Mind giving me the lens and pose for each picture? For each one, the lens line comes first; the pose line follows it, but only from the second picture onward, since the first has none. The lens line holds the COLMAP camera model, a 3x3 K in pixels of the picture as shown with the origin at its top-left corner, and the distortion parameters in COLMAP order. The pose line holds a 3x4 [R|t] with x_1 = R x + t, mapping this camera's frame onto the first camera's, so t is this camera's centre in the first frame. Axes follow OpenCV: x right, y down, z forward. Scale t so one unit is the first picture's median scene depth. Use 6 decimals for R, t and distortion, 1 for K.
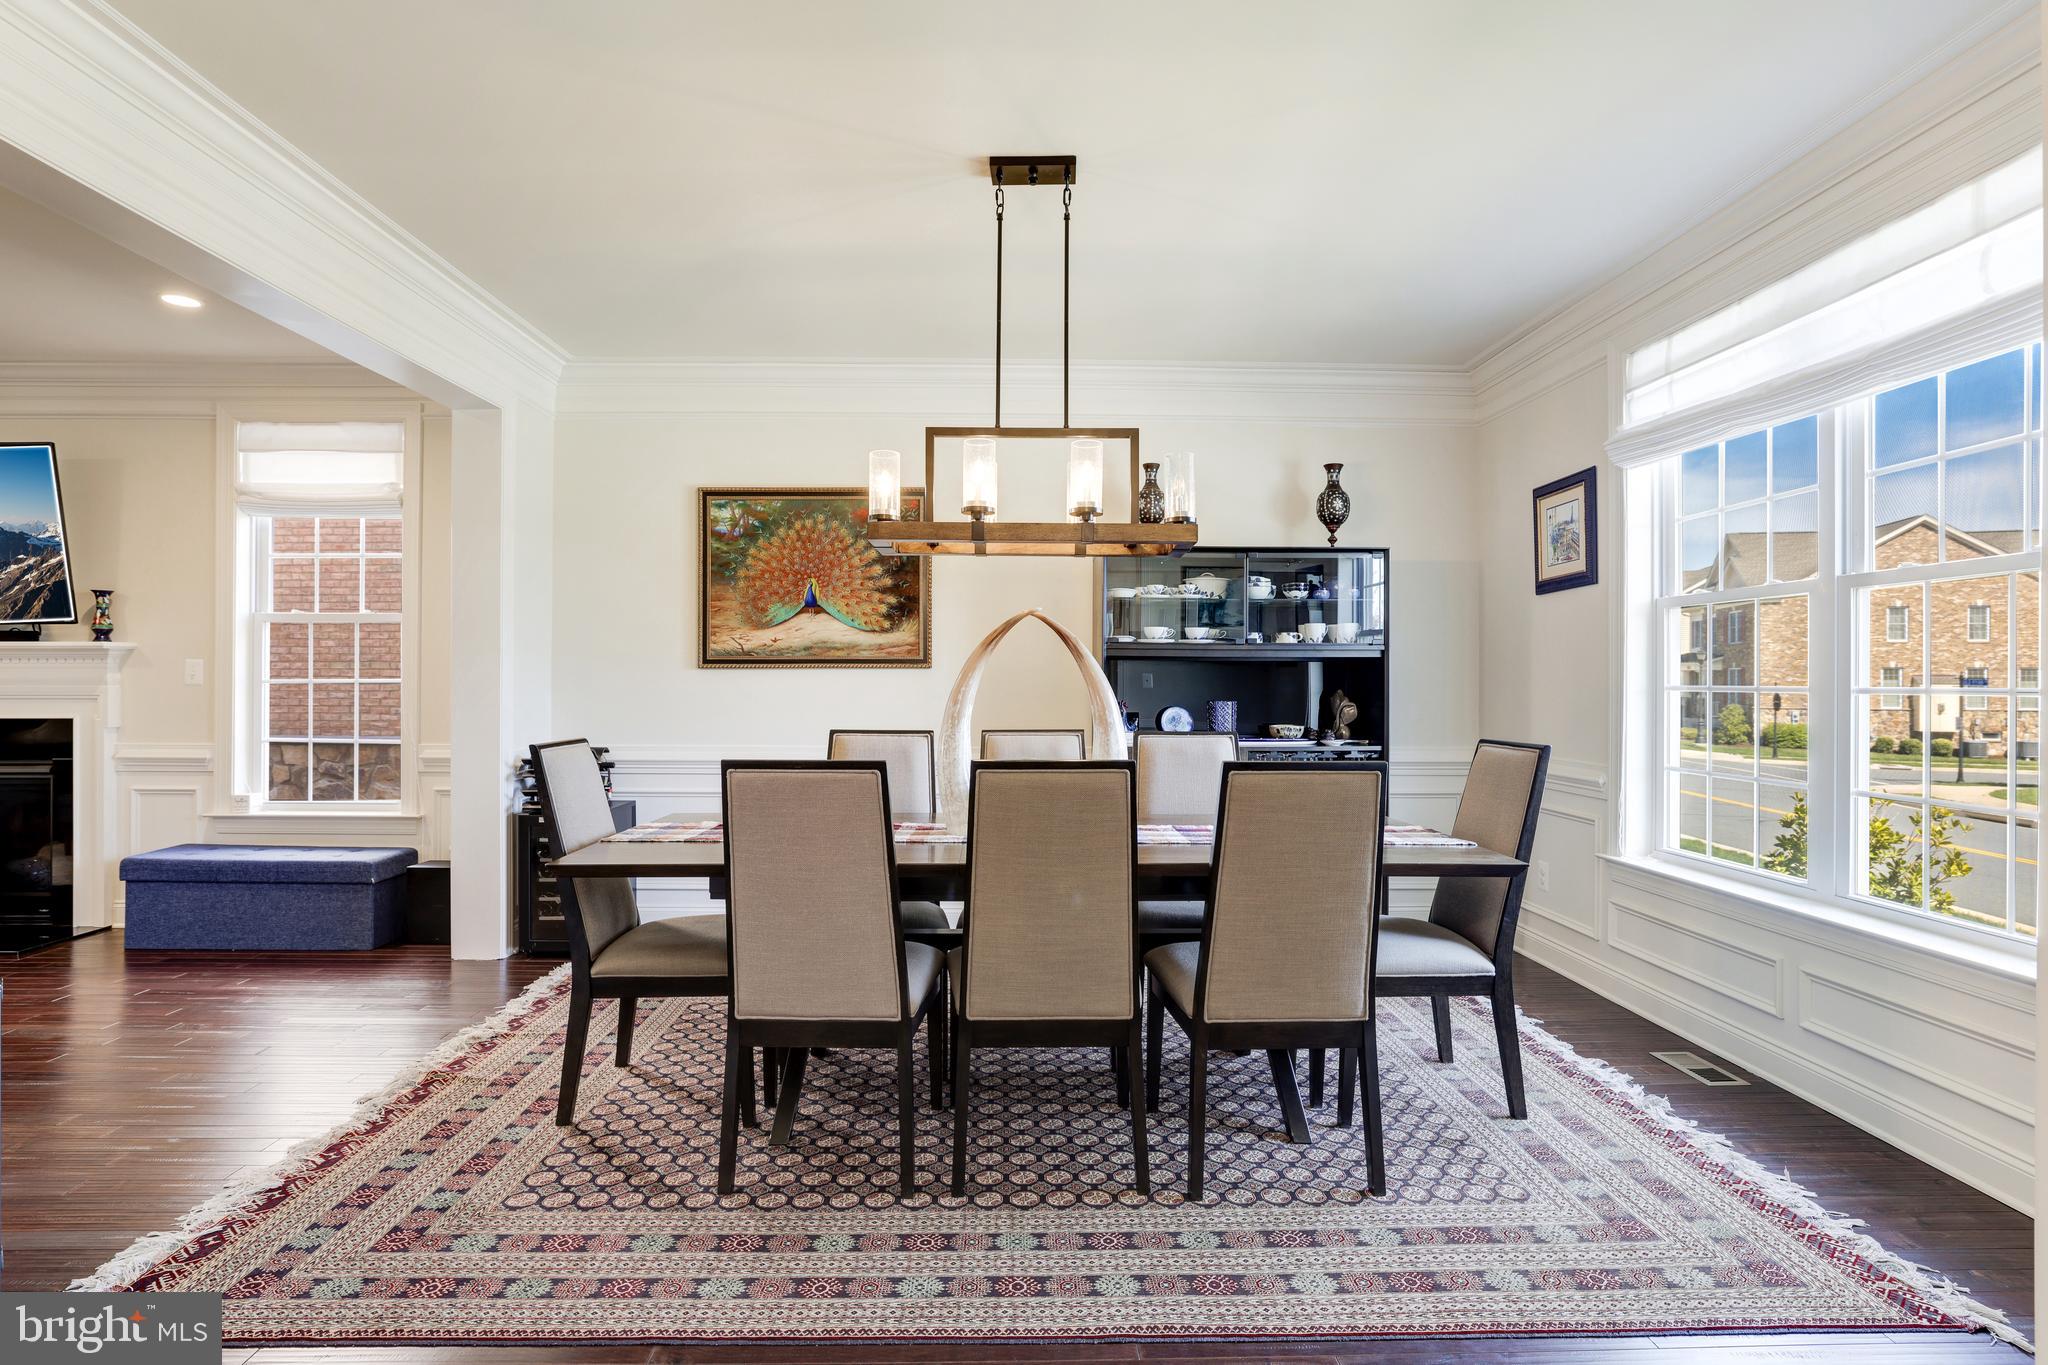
lens RADIAL K [[1035.3, 0, 1008.4], [0, 1035.3, 679.8], [0, 0, 1]] dist [-0.030295, 0.006942]
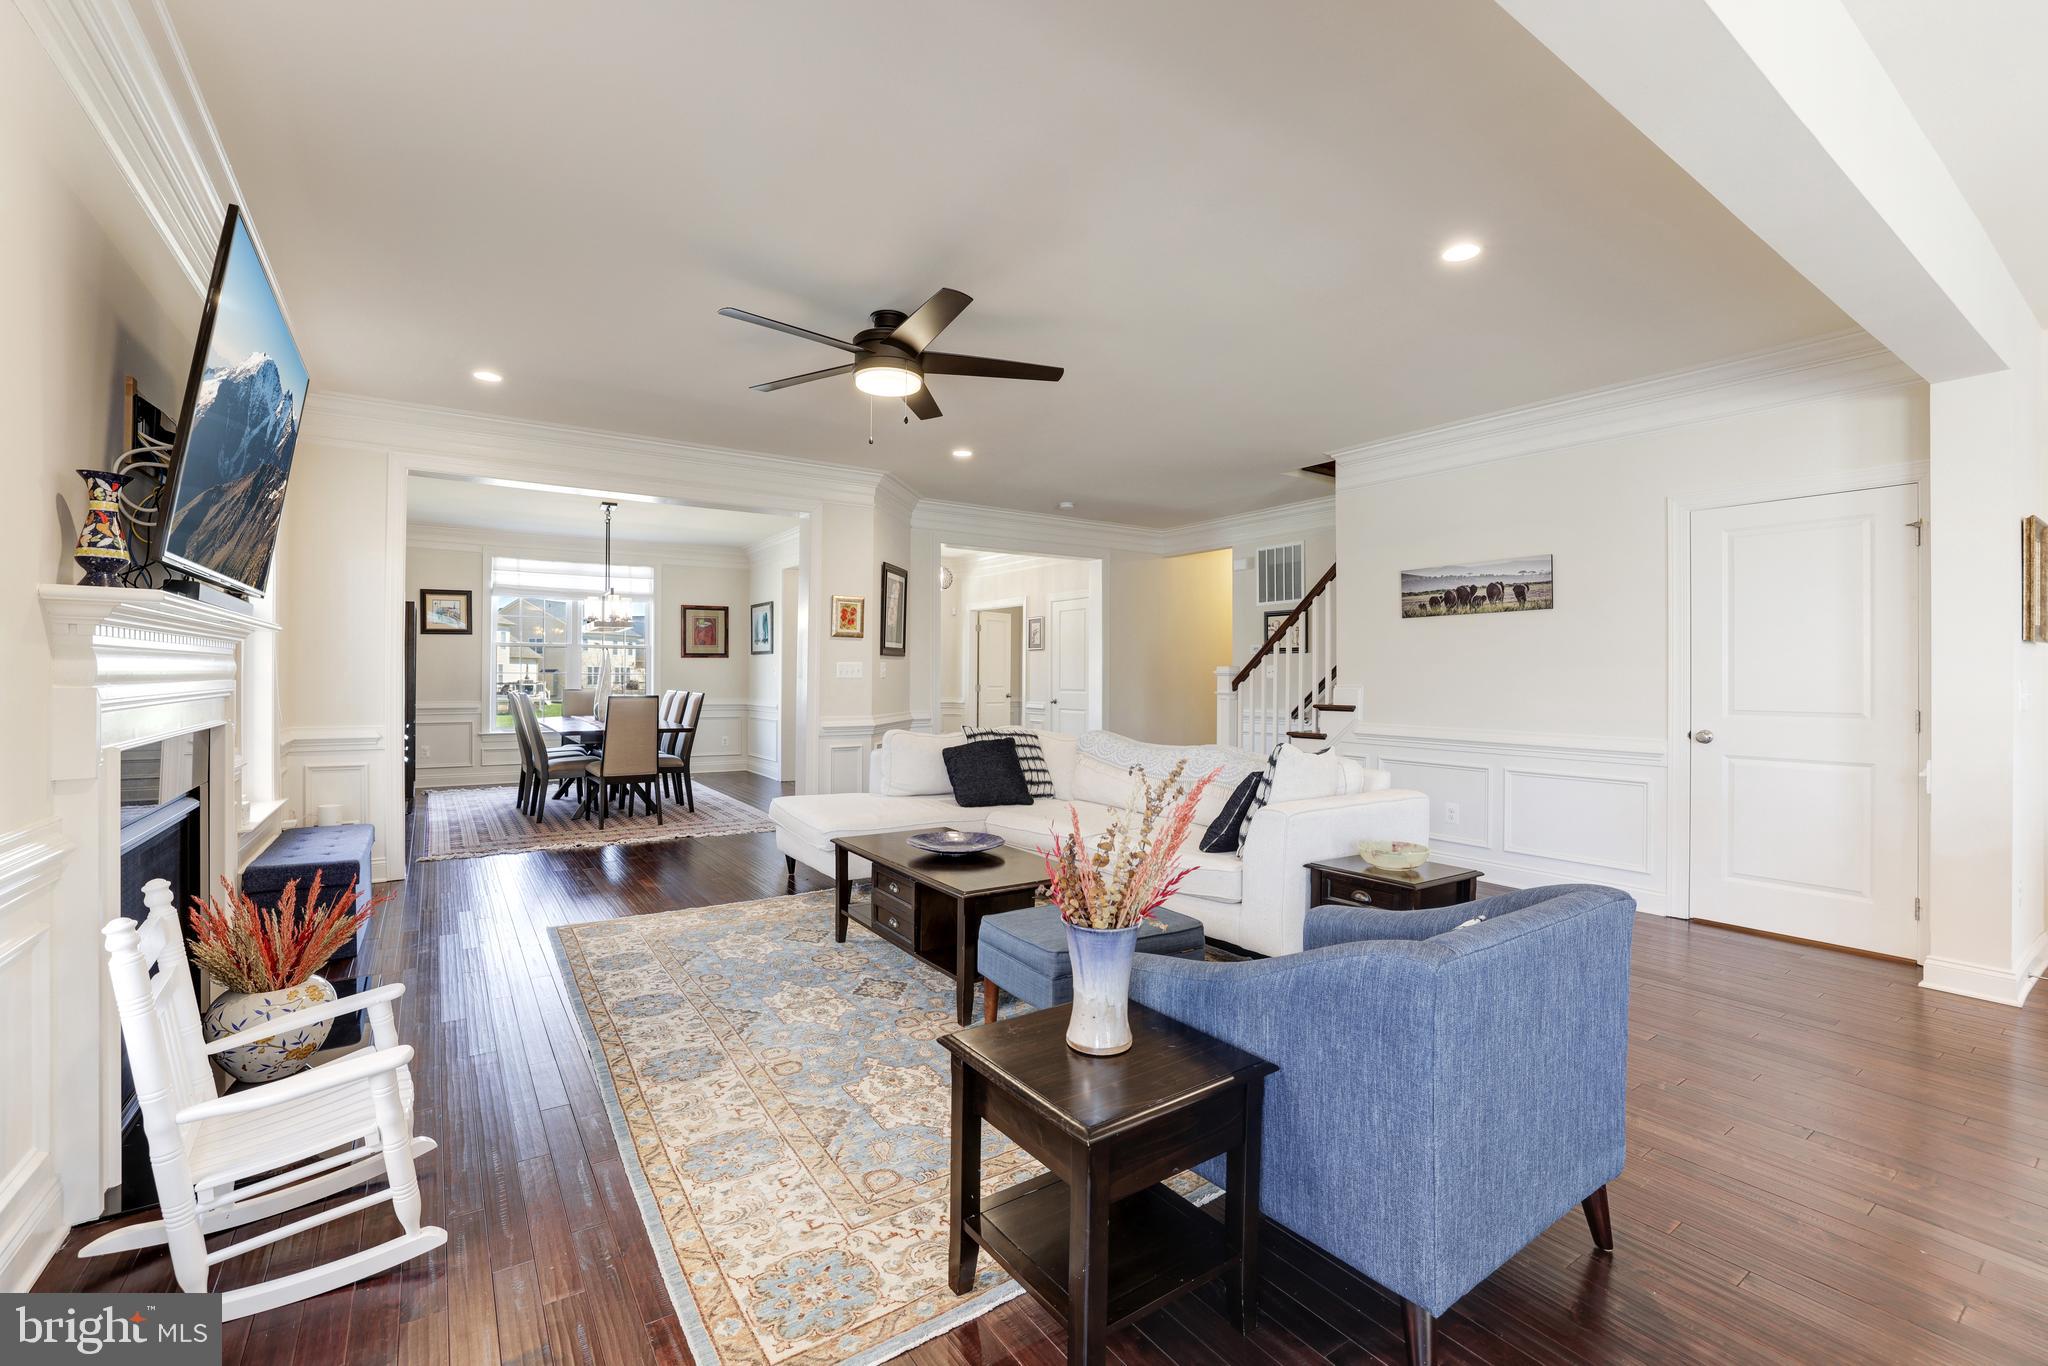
lens RADIAL K [[888.2, 0, 1012.9], [0, 888.2, 662.2], [0, 0, 1]] dist [-0.041704, 0.013652]
pose [[-0.552433, 0.007007, 0.833528, -1.904945], [-0.008549, 0.999864, -0.014072, 0.000486], [-0.833513, -0.014900, -0.552299, 0.943345]]
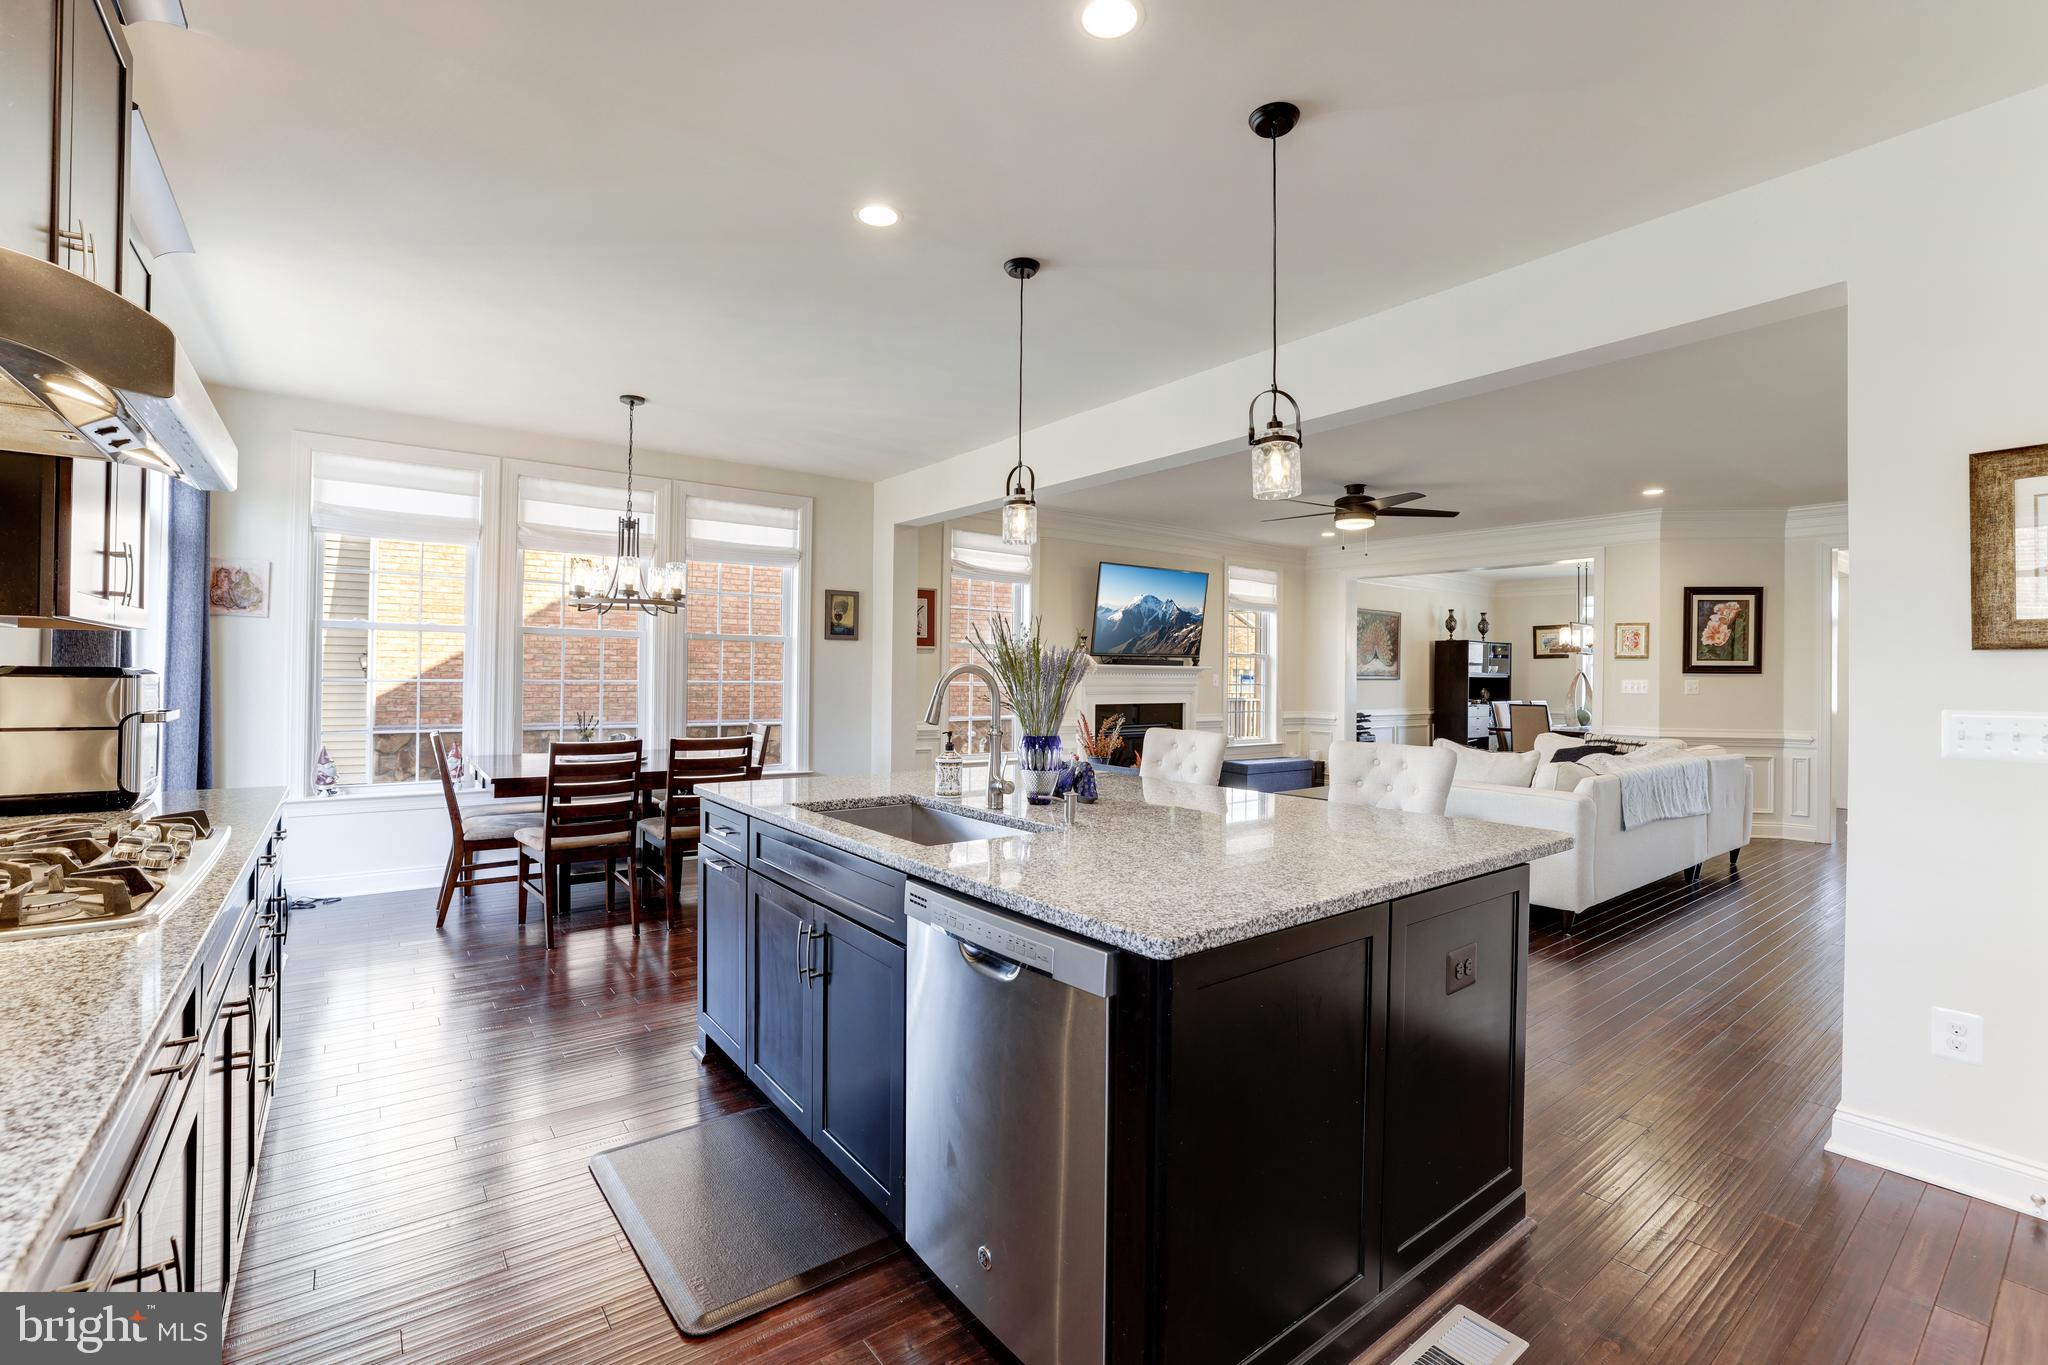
lens RADIAL K [[888.2, 0, 1016.7], [0, 888.2, 670.9], [0, 0, 1]] dist [-0.041704, 0.013652]
pose [[0.803604, 0.009769, 0.595084, -2.489575], [-0.009861, 0.999947, -0.003099, -0.019432], [-0.595083, -0.003378, 0.803657, -0.271431]]
